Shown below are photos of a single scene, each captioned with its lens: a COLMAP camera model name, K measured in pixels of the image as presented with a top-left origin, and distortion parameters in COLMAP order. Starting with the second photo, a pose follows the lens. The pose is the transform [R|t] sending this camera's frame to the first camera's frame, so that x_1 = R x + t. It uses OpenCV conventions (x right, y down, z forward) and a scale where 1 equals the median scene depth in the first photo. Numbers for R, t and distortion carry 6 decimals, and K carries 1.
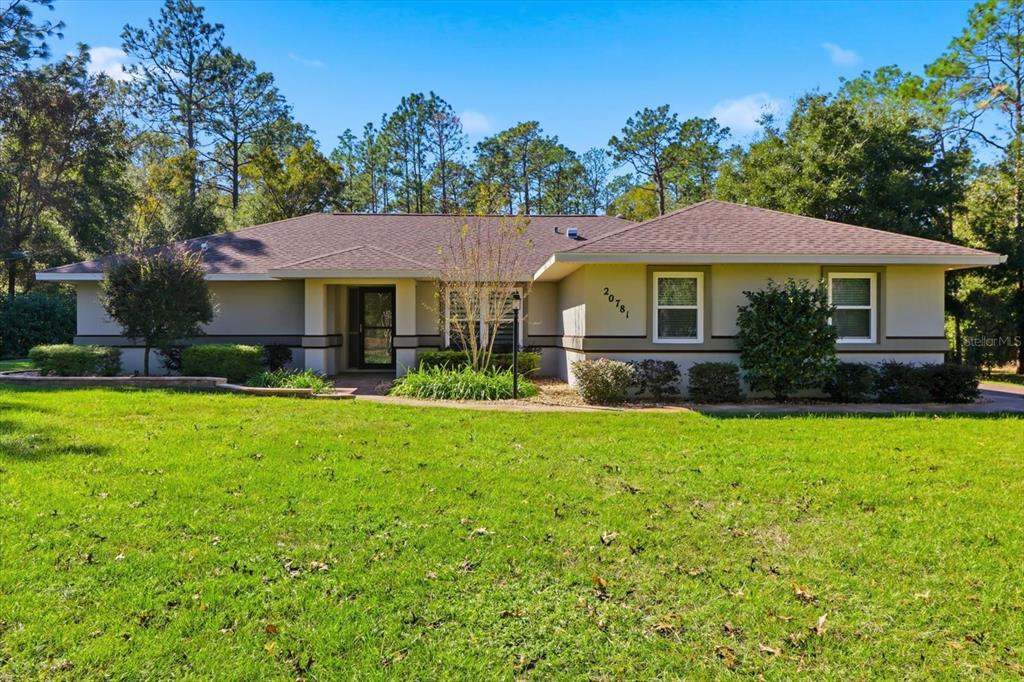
lens RADIAL K [[789.0, 0, 513.3], [0, 789.0, 328.8], [0, 0, 1]] dist [0.023050, 0.010027]
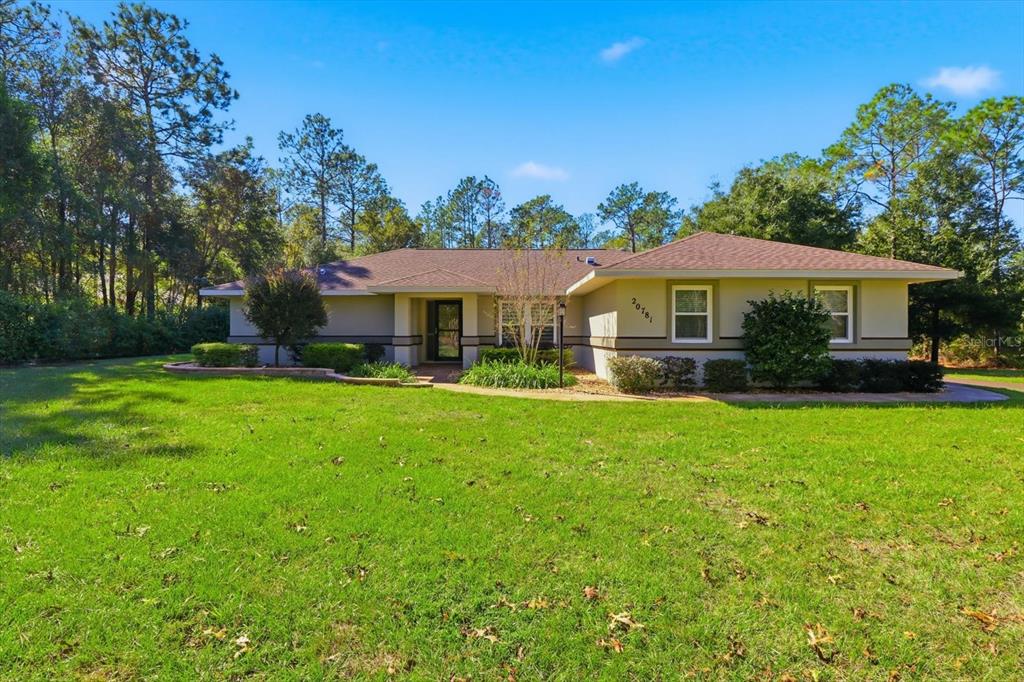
lens RADIAL K [[520.3, 0, 513.3], [0, 520.3, 336.9], [0, 0, 1]] dist [0.005998, -0.015578]
pose [[0.999203, 0.000511, -0.039904, -0.033302], [-0.000077, 0.999941, 0.010868, 0.000054], [0.039907, -0.010856, 0.999144, 0.150648]]
